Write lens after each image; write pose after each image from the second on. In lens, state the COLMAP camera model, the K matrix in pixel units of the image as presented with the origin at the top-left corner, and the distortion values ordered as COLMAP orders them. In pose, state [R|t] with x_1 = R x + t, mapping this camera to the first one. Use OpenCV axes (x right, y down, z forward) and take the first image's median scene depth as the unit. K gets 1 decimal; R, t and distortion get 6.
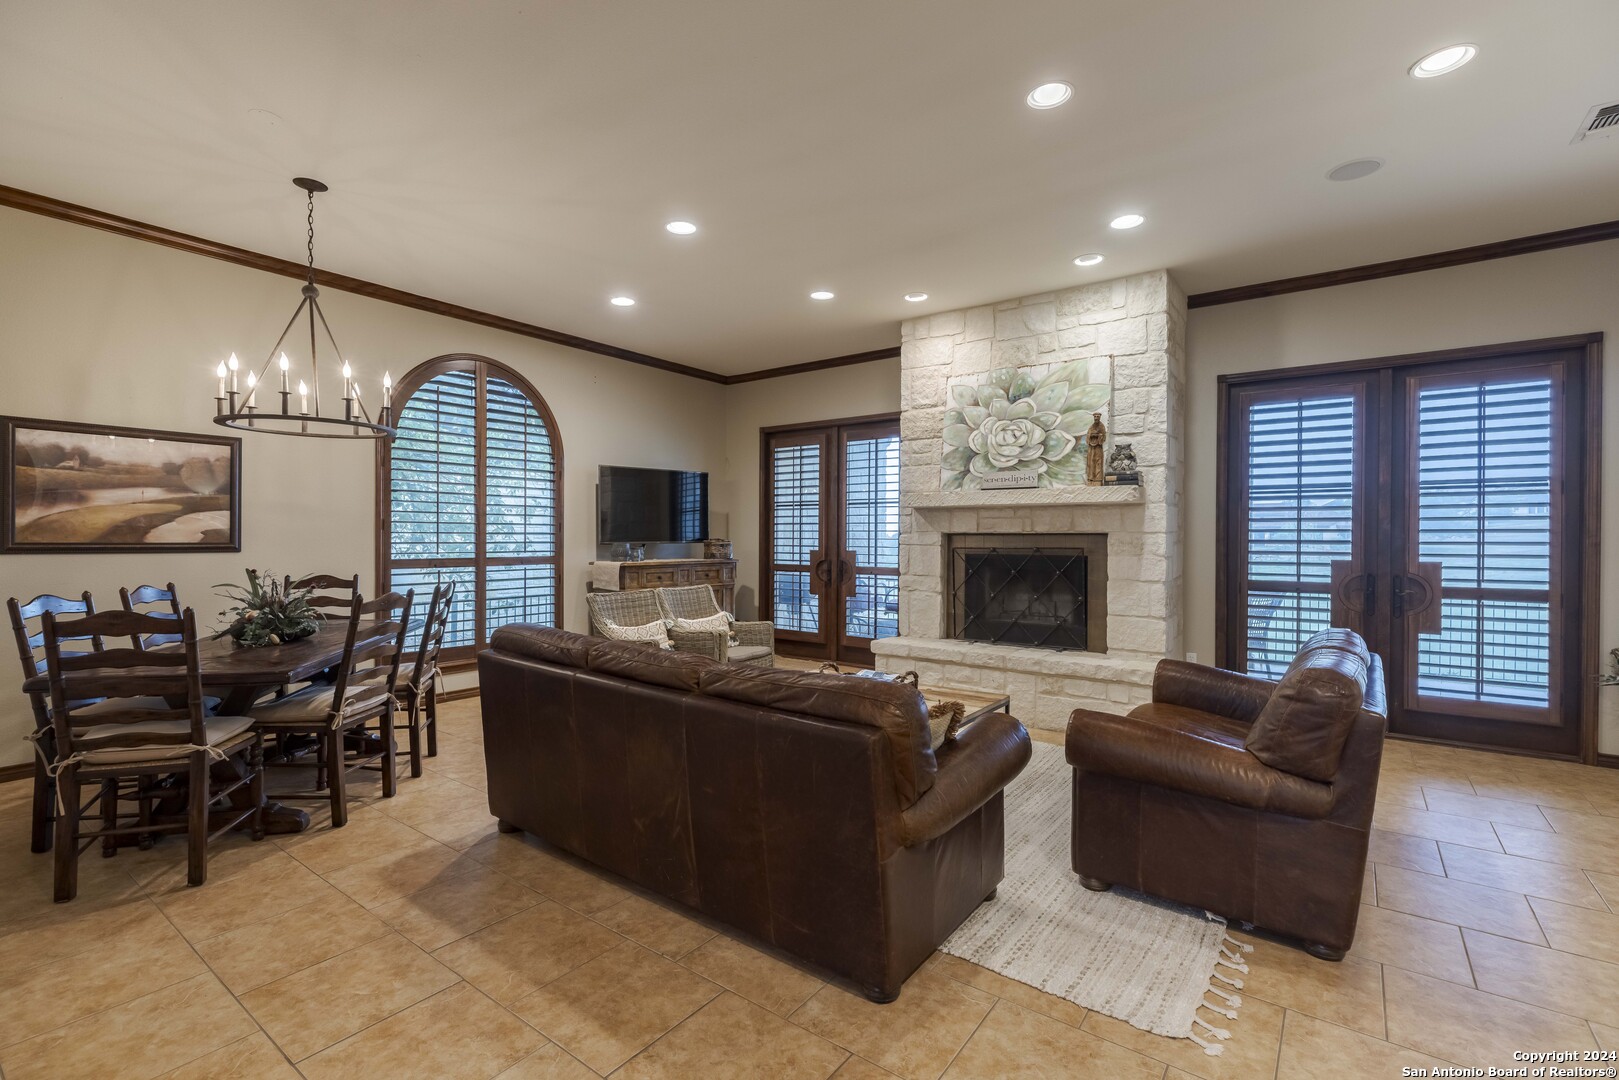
lens RADIAL K [[724.6, 0, 809.5], [0, 724.6, 540.0], [0, 0, 1]] dist [0.003132, 0.000017]
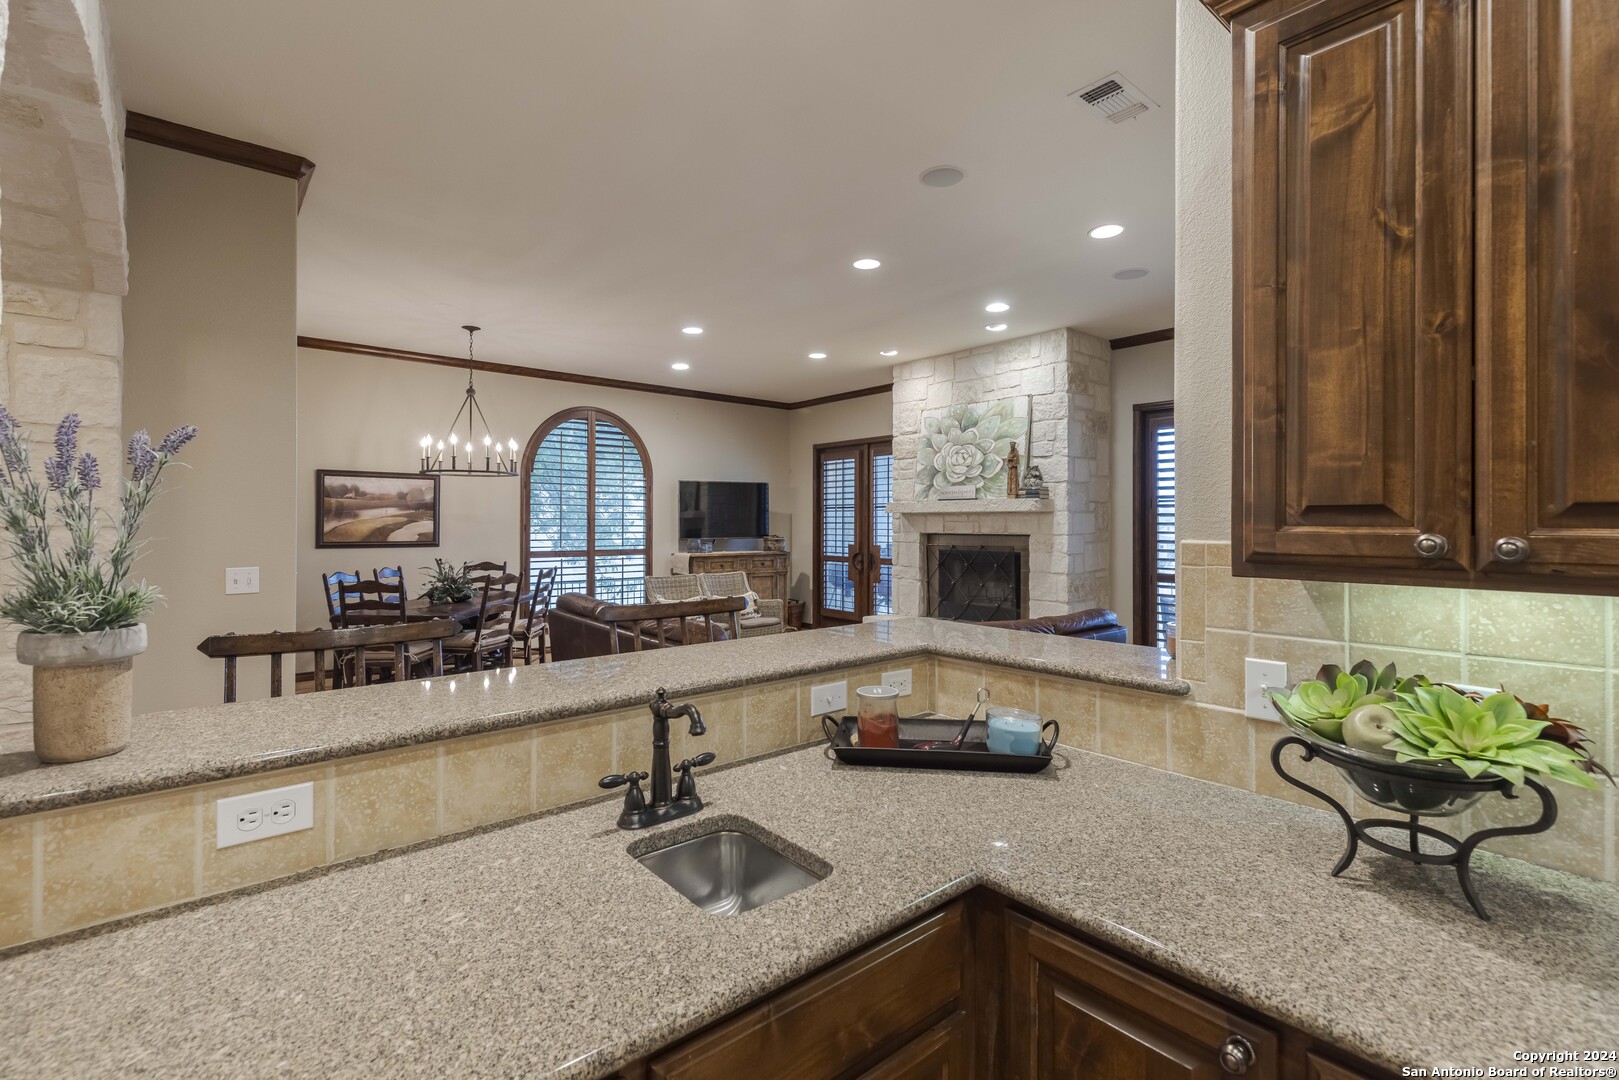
lens RADIAL K [[731.5, 0, 812.2], [0, 731.5, 517.7], [0, 0, 1]] dist [0.001876, 0.000451]
pose [[0.973933, -0.003824, -0.226803, 0.313356], [0.000799, 0.999910, -0.013427, -0.021125], [0.226834, 0.012896, 0.973848, -0.312145]]
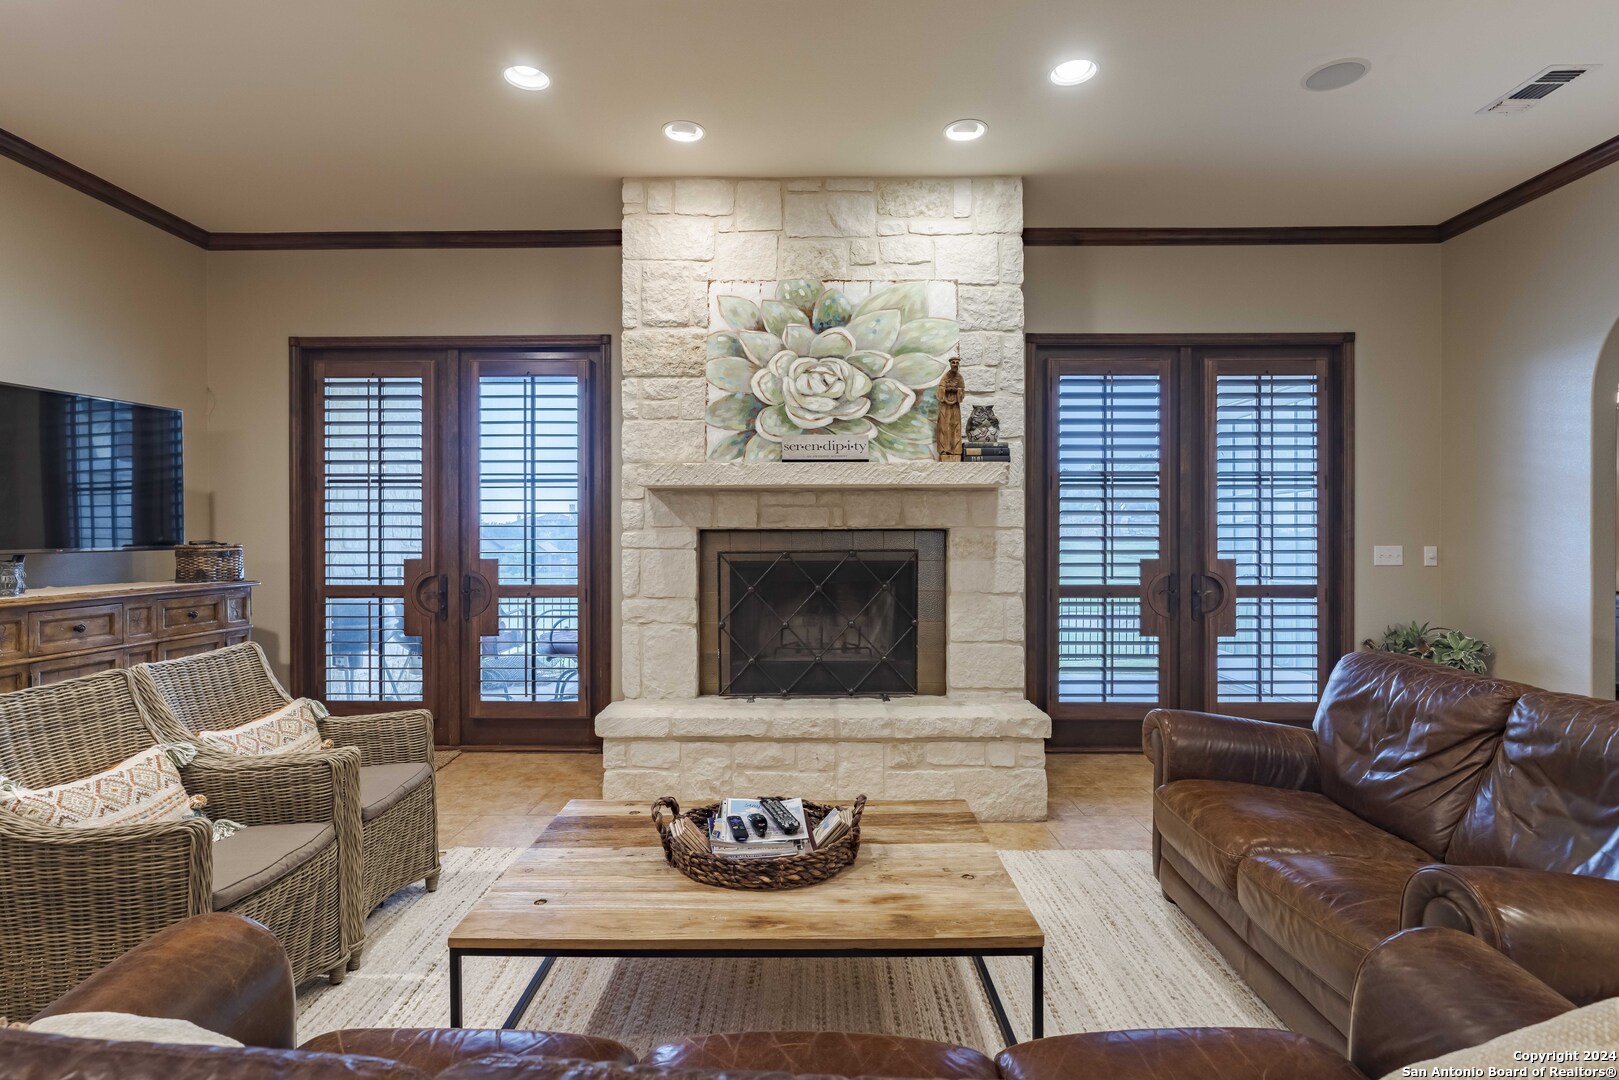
lens RADIAL K [[819.5, 0, 809.5], [0, 819.5, 540.0], [0, 0, 1]] dist [-0.001227, 0.000504]
pose [[0.810443, -0.009115, 0.585746, -0.167866], [0.007730, 0.999958, 0.004865, -0.003081], [-0.585766, 0.000585, 0.810480, 0.399031]]
